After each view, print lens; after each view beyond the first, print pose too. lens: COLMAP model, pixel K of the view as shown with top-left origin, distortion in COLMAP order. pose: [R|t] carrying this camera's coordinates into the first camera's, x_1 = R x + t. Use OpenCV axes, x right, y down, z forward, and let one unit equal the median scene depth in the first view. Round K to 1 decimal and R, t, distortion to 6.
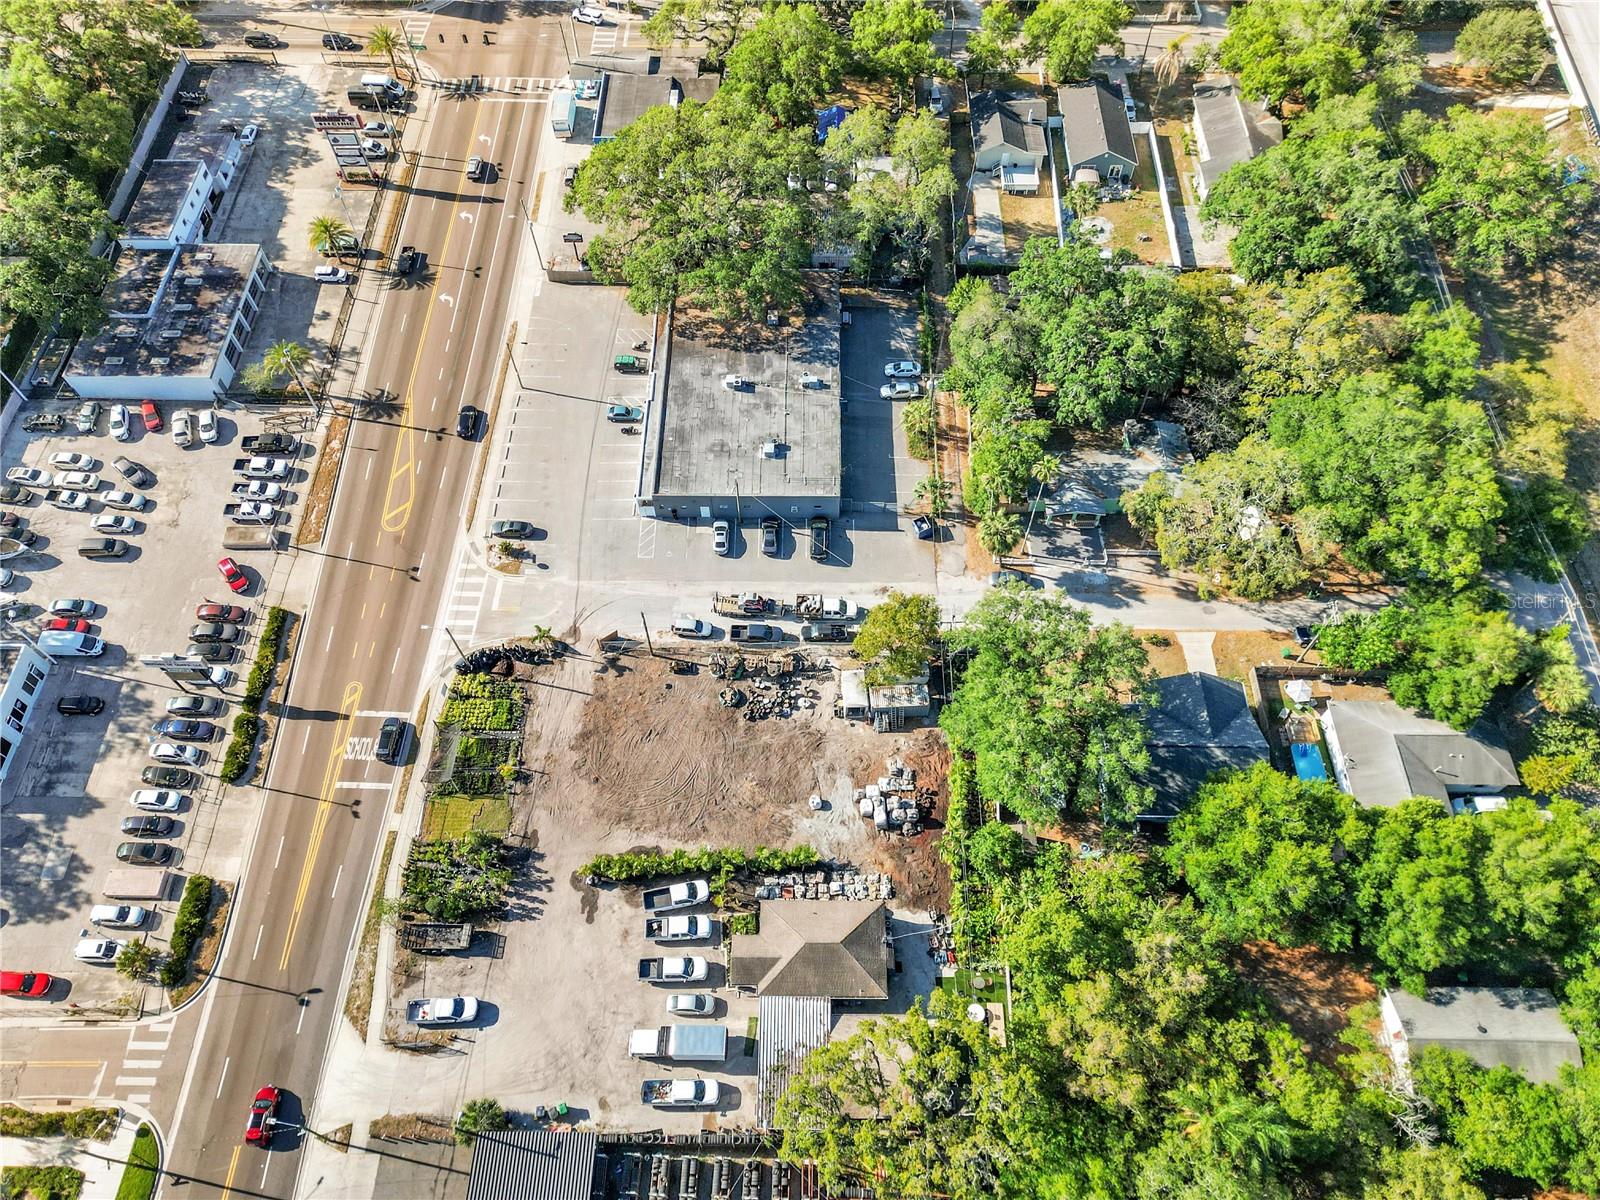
lens RADIAL K [[1118.1, 0, 803.4], [0, 1118.1, 594.7], [0, 0, 1]] dist [0.085815, -0.093180]
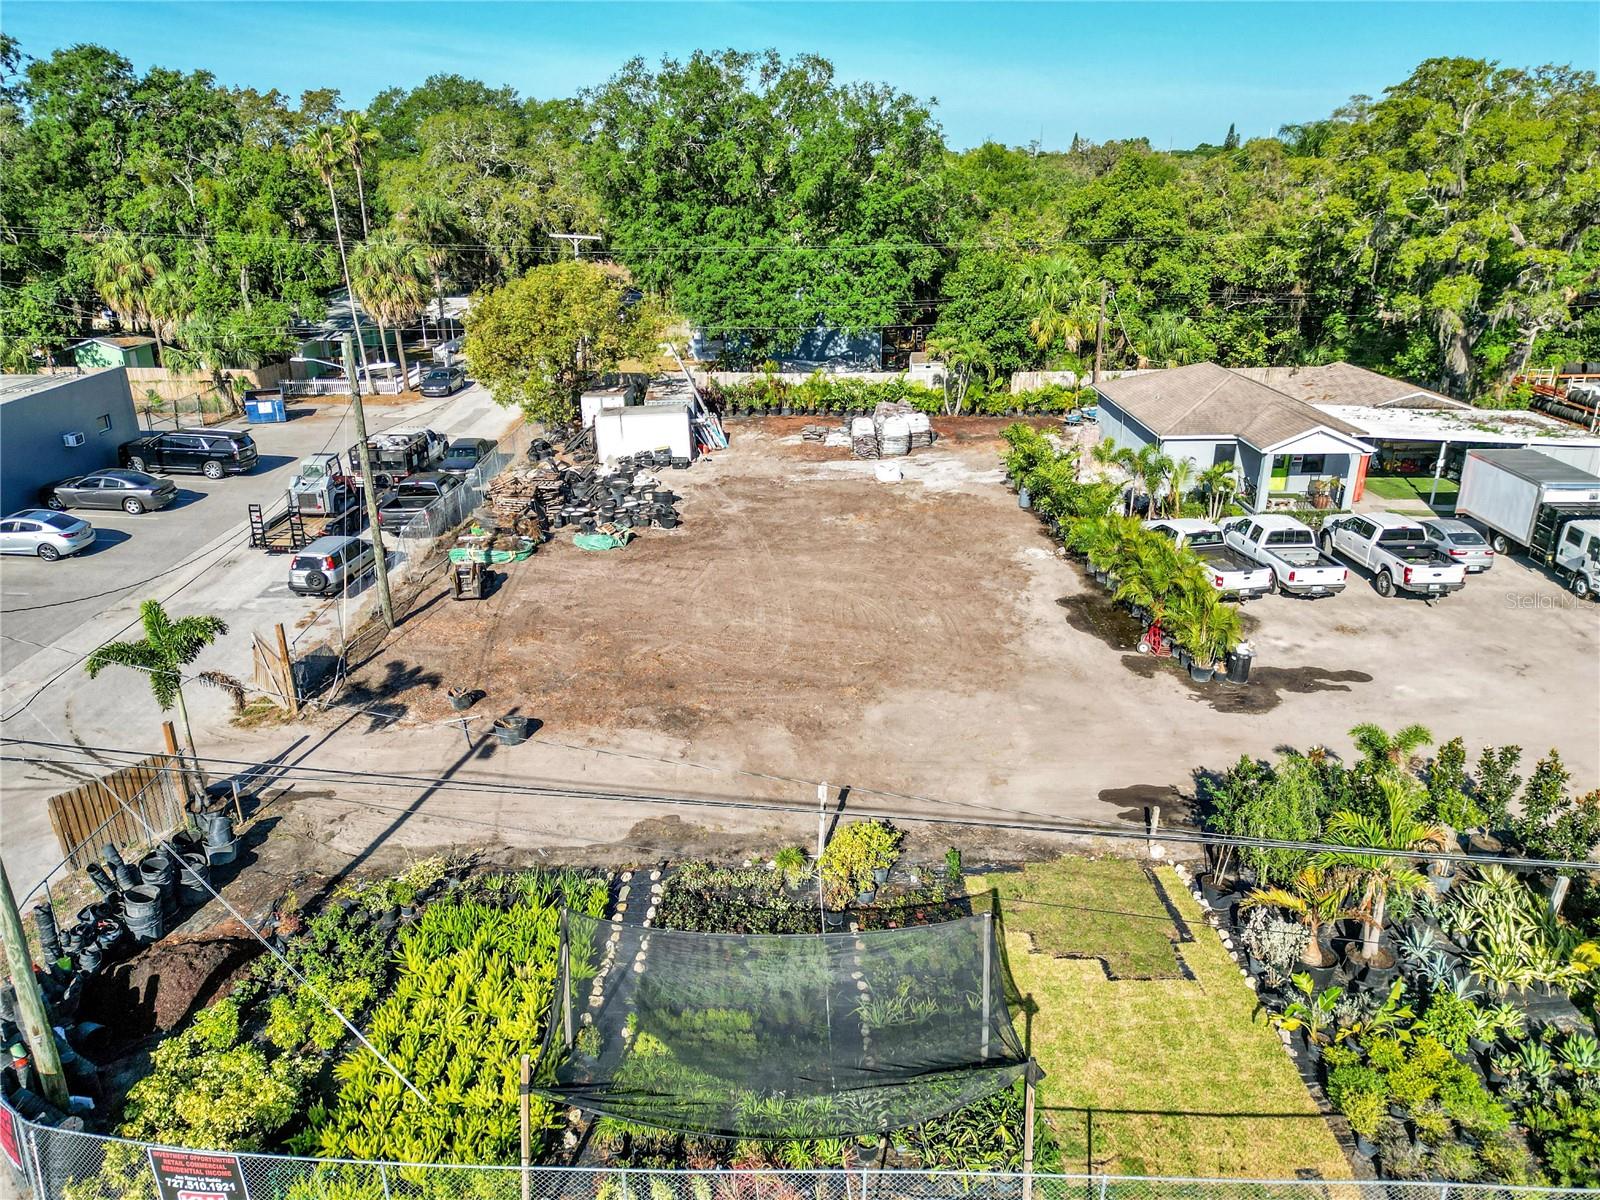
lens RADIAL K [[1118.1, 0, 803.4], [0, 1118.1, 594.7], [0, 0, 1]] dist [0.085815, -0.093180]
pose [[-0.016796, -0.352569, 0.935635, -0.431856], [0.849462, 0.488545, 0.199344, 0.087225], [-0.527382, 0.798135, 0.291289, 0.913880]]
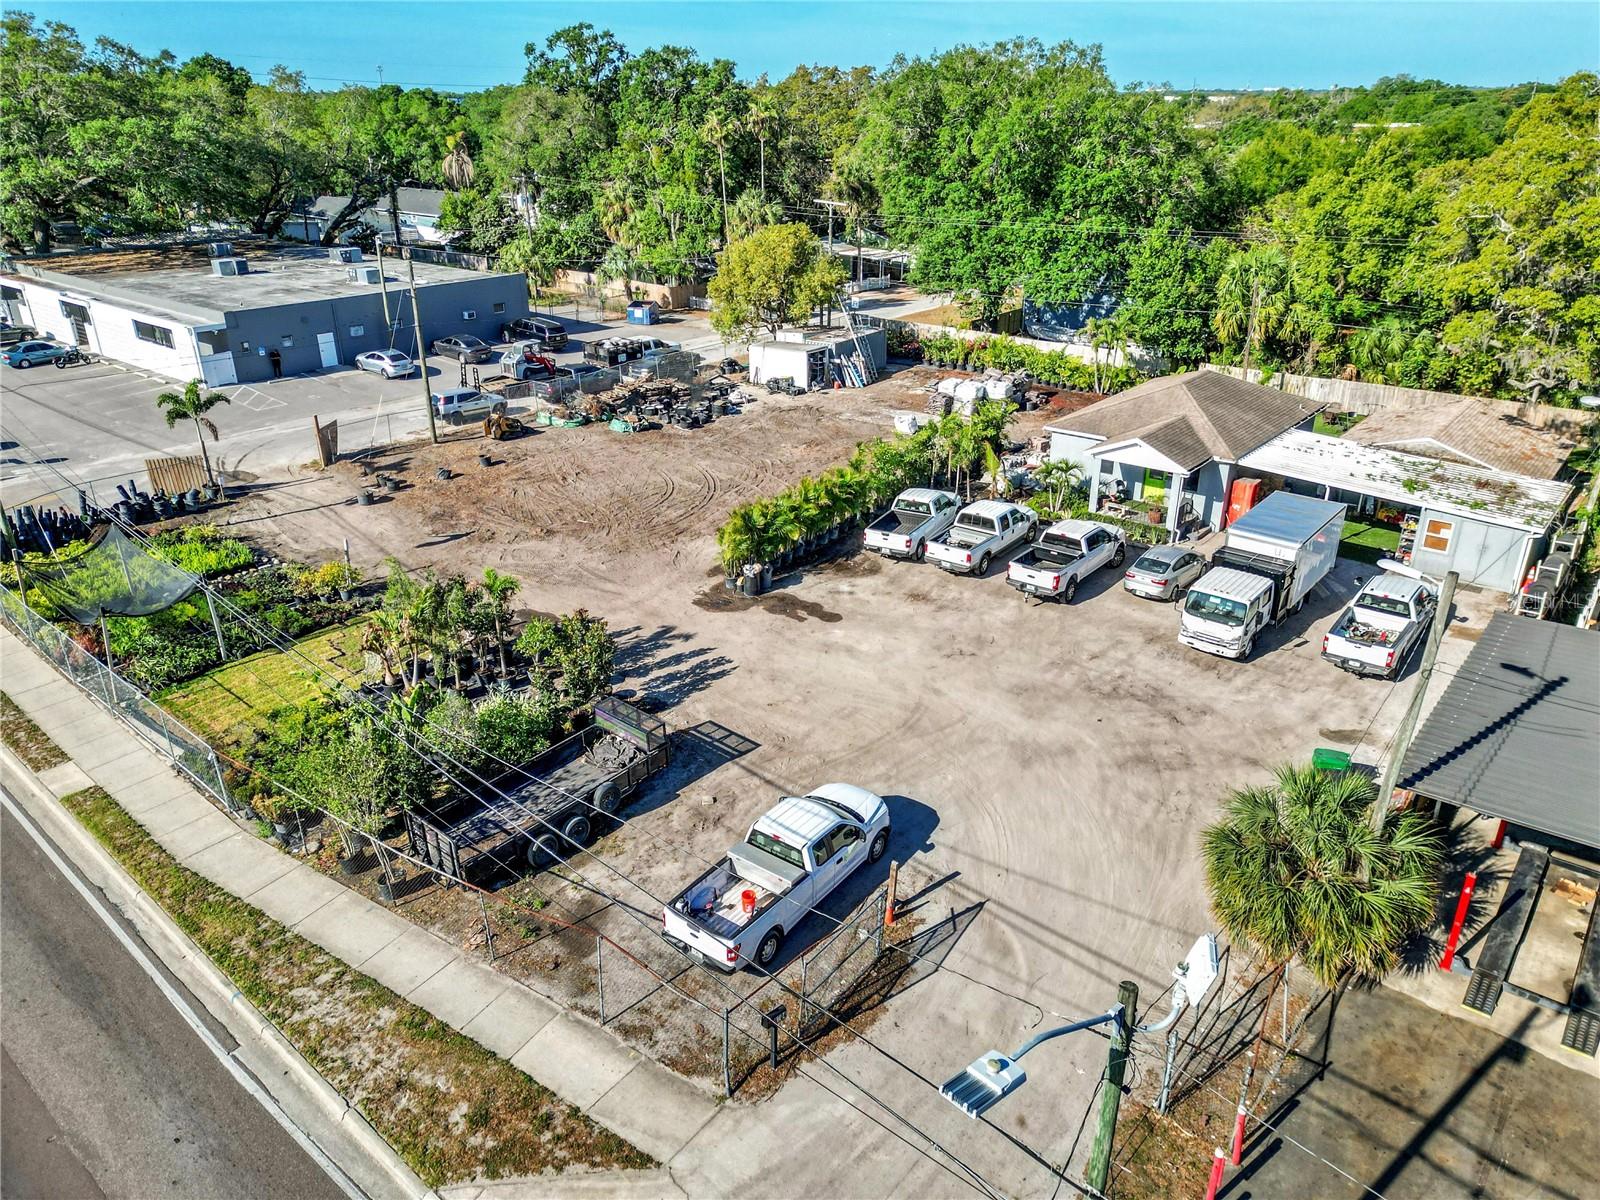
lens RADIAL K [[1118.1, 0, 803.4], [0, 1118.1, 594.7], [0, 0, 1]] dist [0.085815, -0.093180]
pose [[0.627604, -0.309209, 0.714495, -0.424227], [0.658657, 0.700176, -0.275544, 0.354007], [-0.415072, 0.643540, 0.643096, 0.719083]]
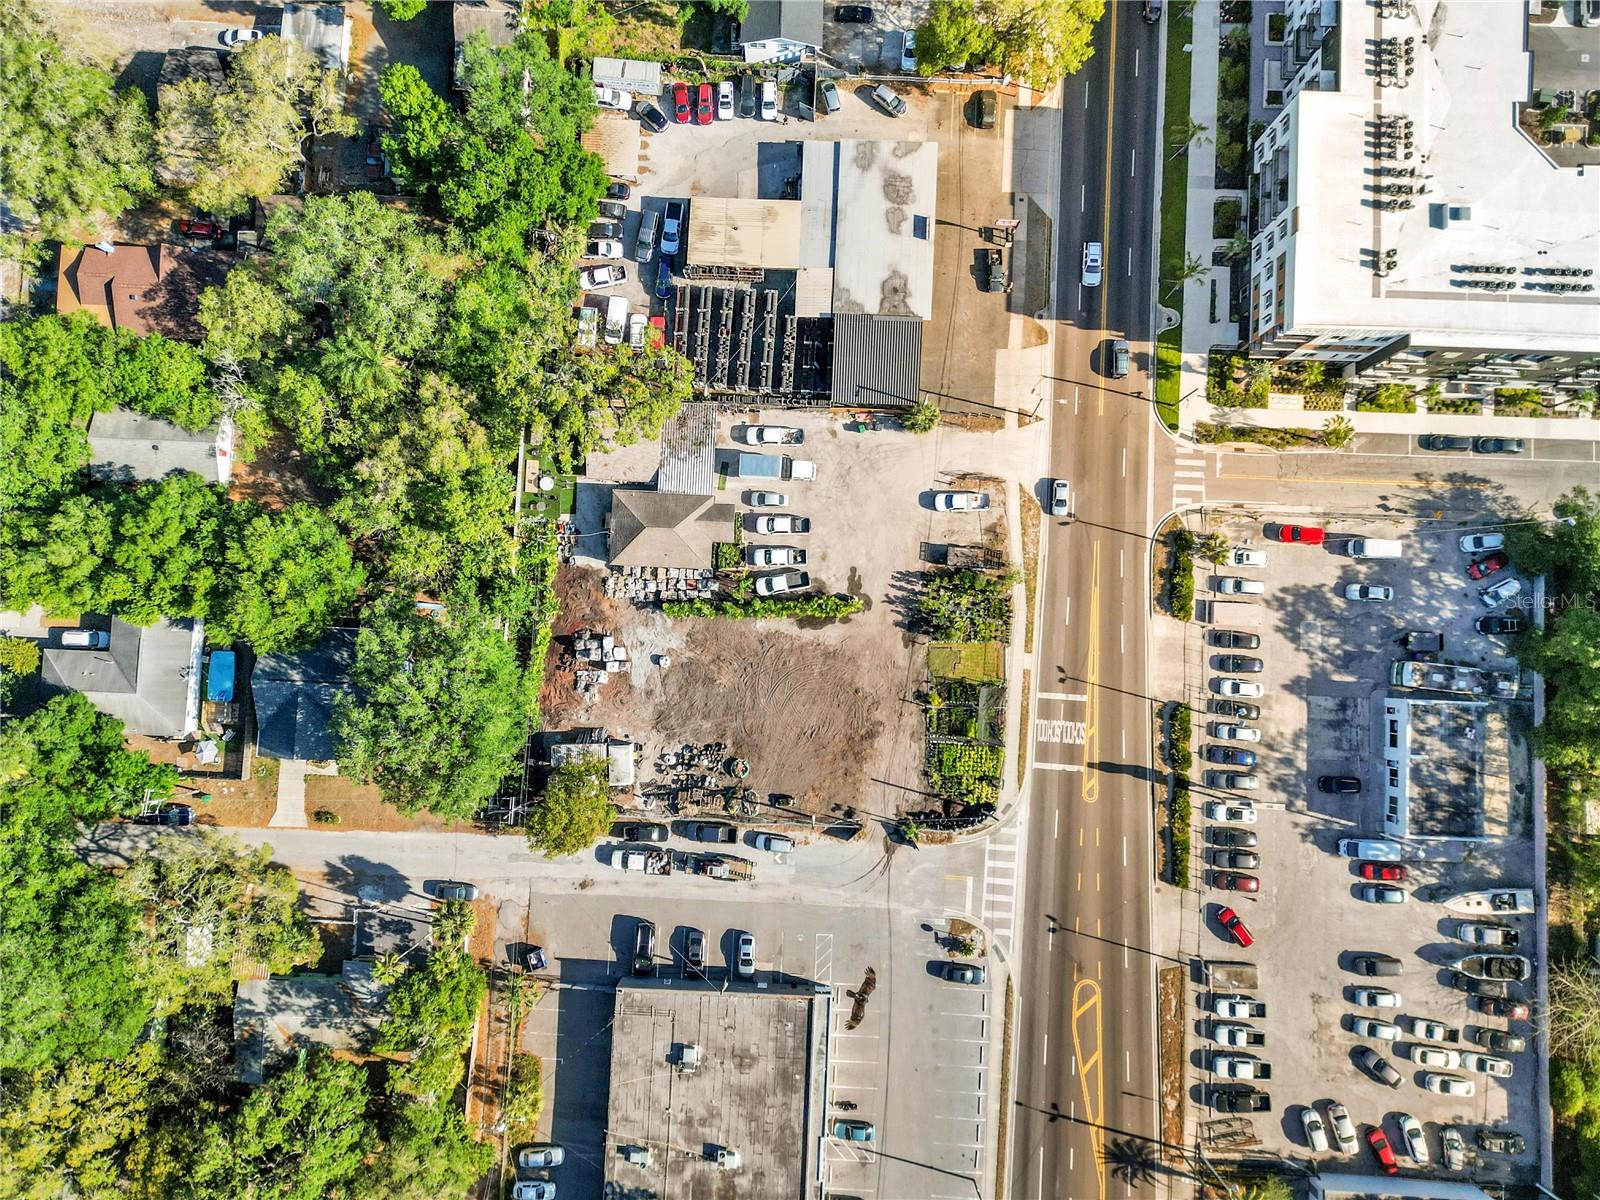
lens RADIAL K [[1118.1, 0, 803.4], [0, 1118.1, 594.7], [0, 0, 1]] dist [0.085815, -0.093180]
pose [[-0.999319, -0.033342, 0.015816, -0.145420], [0.036324, -0.813087, 0.581009, -0.412495], [-0.006513, 0.581187, 0.813744, 0.029438]]
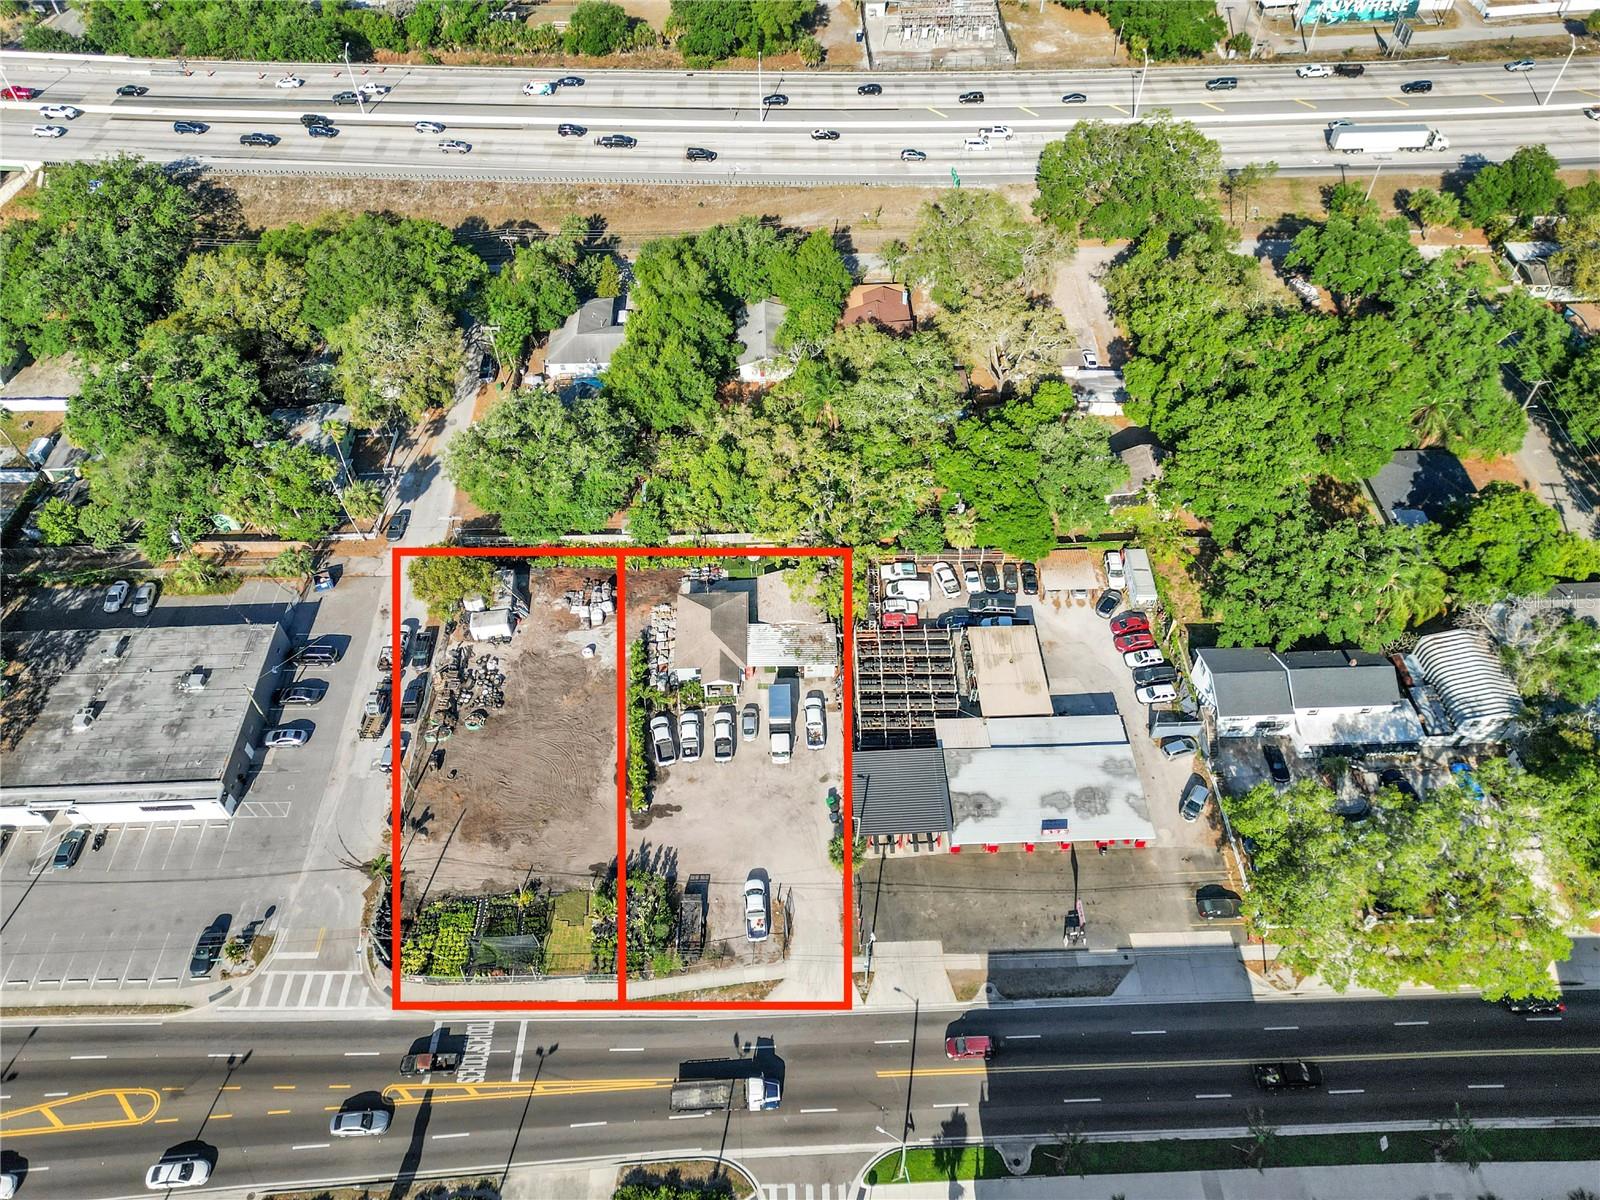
lens RADIAL K [[1118.1, 0, 803.4], [0, 1118.1, 594.7], [0, 0, 1]] dist [0.085815, -0.093180]
pose [[-0.043674, -0.751401, 0.658399, -0.727887], [0.851400, 0.316806, 0.418034, -0.135268], [-0.522696, 0.578818, 0.625907, 0.098698]]
